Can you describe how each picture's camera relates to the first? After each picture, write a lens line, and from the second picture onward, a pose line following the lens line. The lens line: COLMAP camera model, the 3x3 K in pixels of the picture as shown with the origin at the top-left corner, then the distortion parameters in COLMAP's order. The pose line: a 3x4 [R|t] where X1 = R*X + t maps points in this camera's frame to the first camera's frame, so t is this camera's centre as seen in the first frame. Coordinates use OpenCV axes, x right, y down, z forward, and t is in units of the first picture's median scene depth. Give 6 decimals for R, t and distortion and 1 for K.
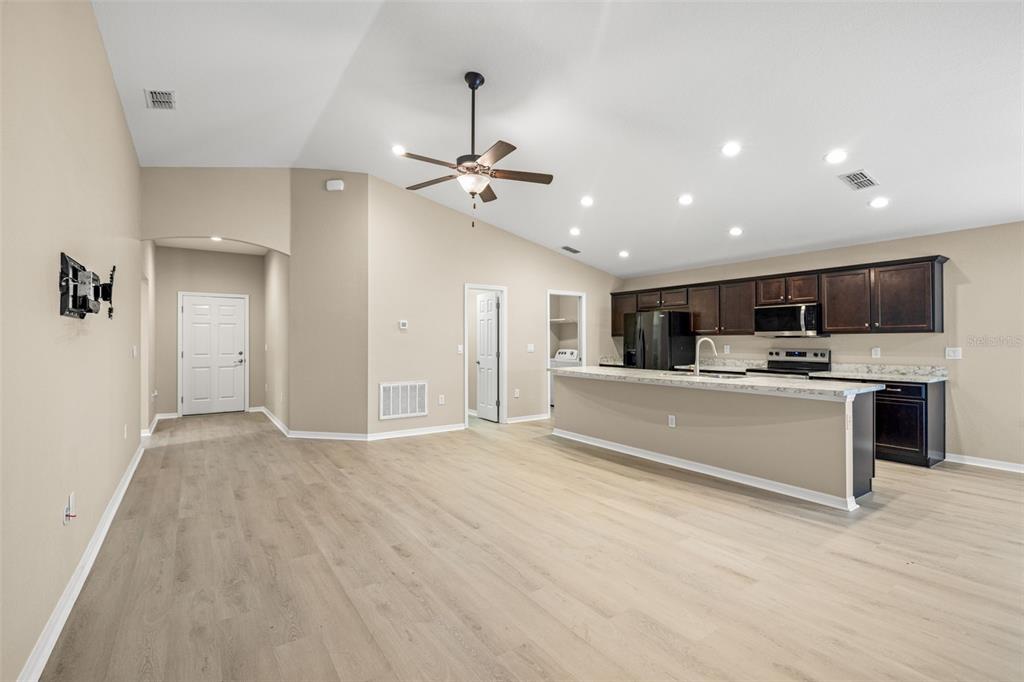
lens RADIAL K [[458.9, 0, 513.9], [0, 458.9, 339.1], [0, 0, 1]] dist [-0.001004, 0.000069]
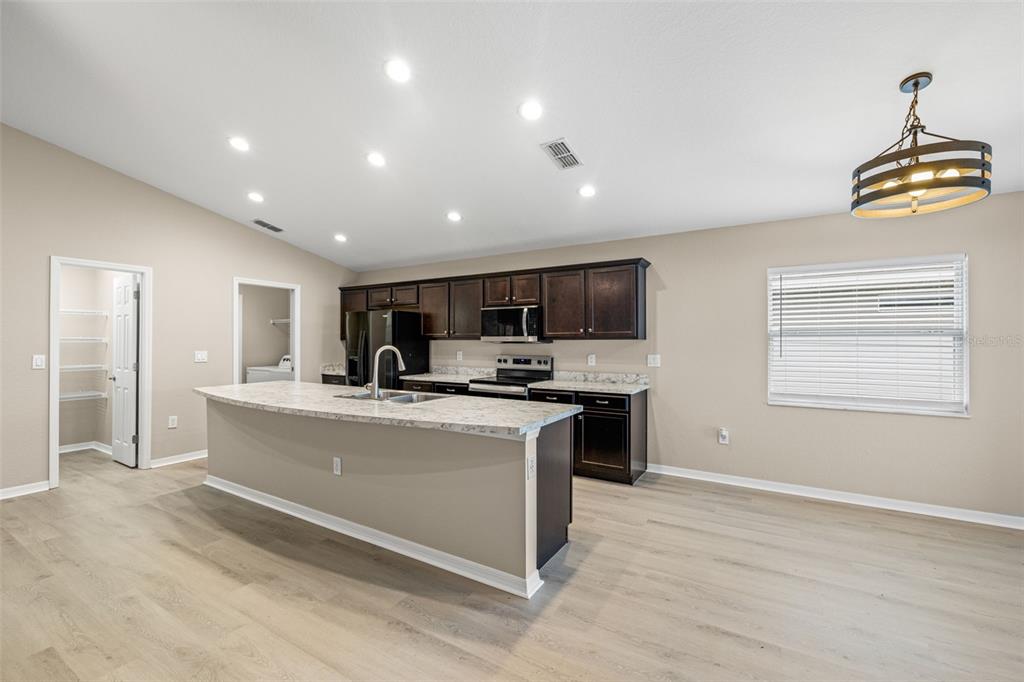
lens RADIAL K [[426.1, 0, 512.0], [0, 426.1, 338.9], [0, 0, 1]] dist [-0.000714, -0.000043]
pose [[0.912461, 0.004149, 0.409142, 0.286857], [-0.003486, 0.999991, -0.002366, -0.011204], [-0.409149, 0.000733, 0.912467, 0.271815]]
